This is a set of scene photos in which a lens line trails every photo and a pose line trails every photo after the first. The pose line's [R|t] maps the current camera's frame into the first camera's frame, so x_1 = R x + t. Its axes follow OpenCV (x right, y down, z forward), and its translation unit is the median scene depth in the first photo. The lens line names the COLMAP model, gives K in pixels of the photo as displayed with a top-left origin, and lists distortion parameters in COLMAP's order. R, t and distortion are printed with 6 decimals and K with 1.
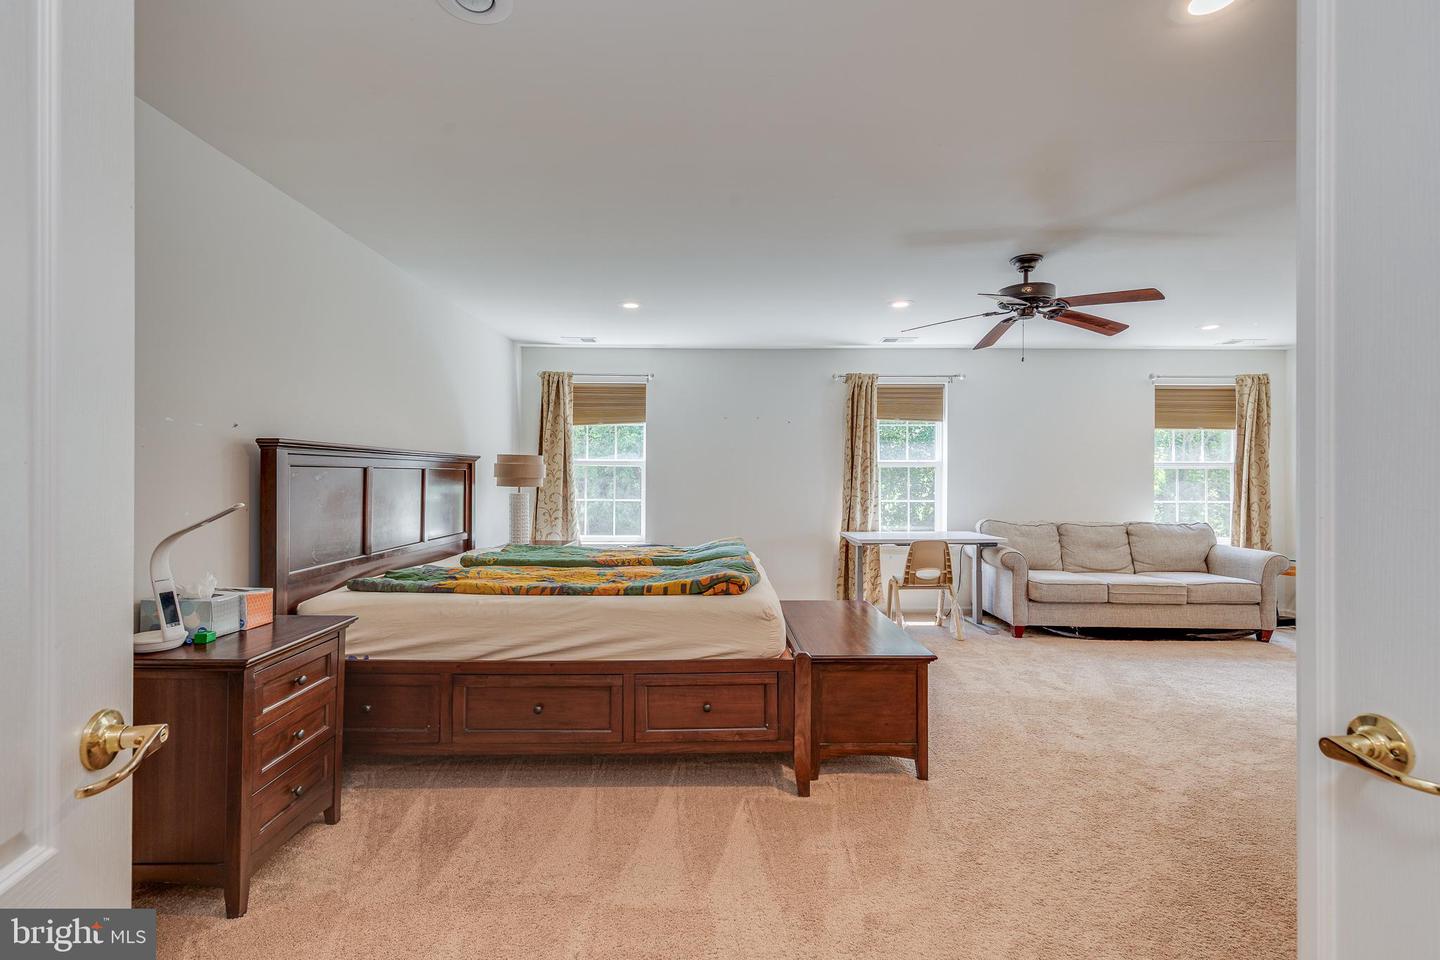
lens RADIAL K [[651.4, 0, 725.1], [0, 651.4, 476.5], [0, 0, 1]] dist [0.008456, -0.001660]
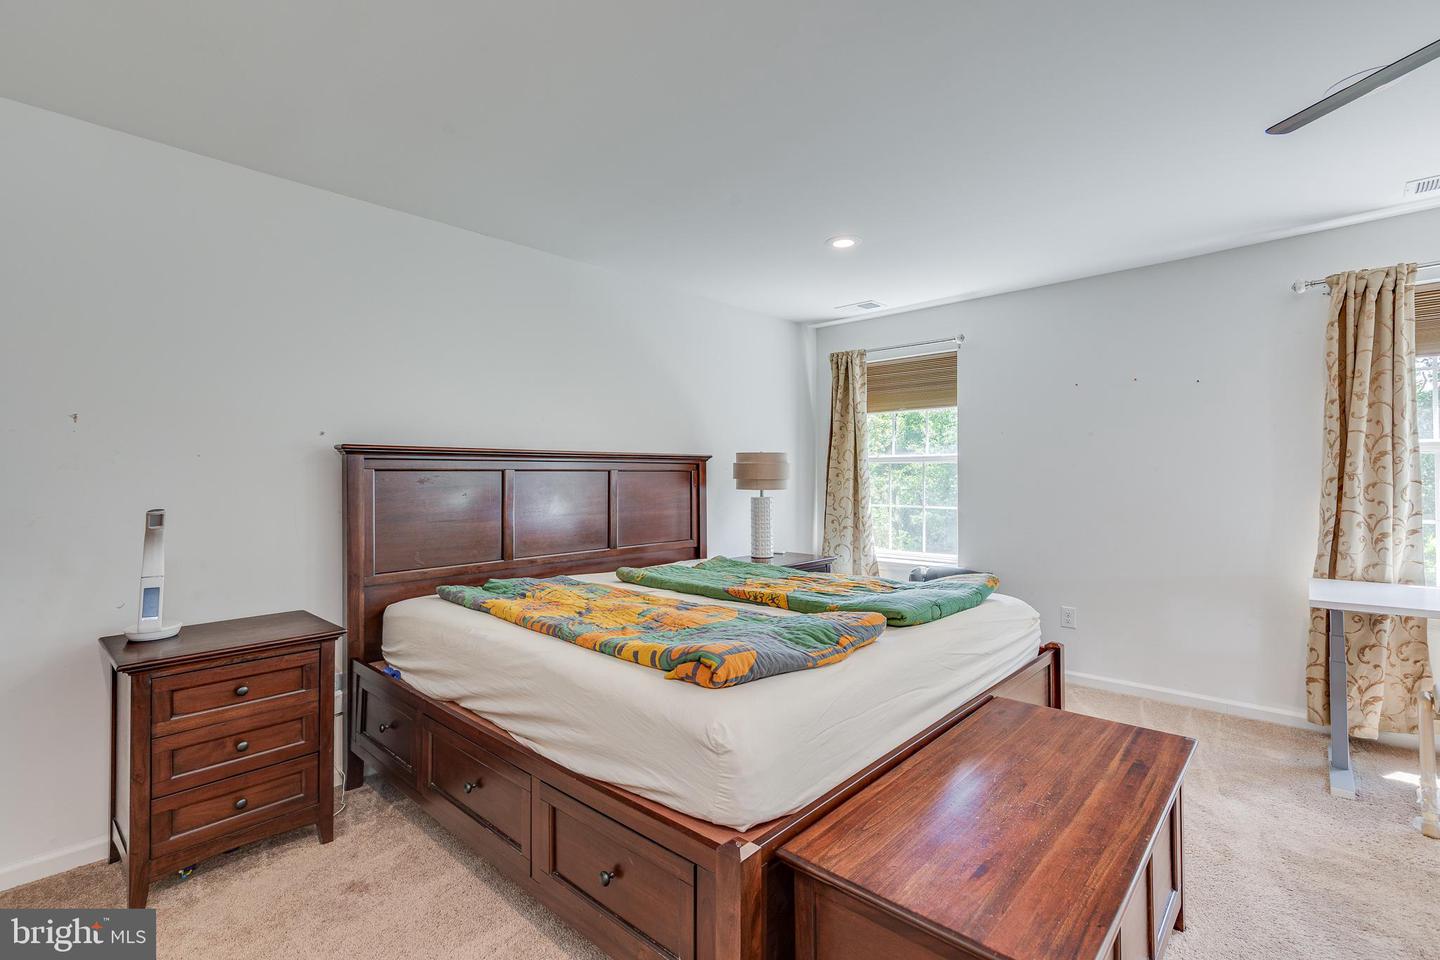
lens RADIAL K [[651.4, 0, 711.0], [0, 651.4, 474.0], [0, 0, 1]] dist [0.008456, -0.001660]
pose [[0.722444, -0.010796, -0.691345, 0.192808], [0.008105, 0.999942, -0.007146, 0.000719], [0.691381, -0.000441, 0.722490, 0.281475]]
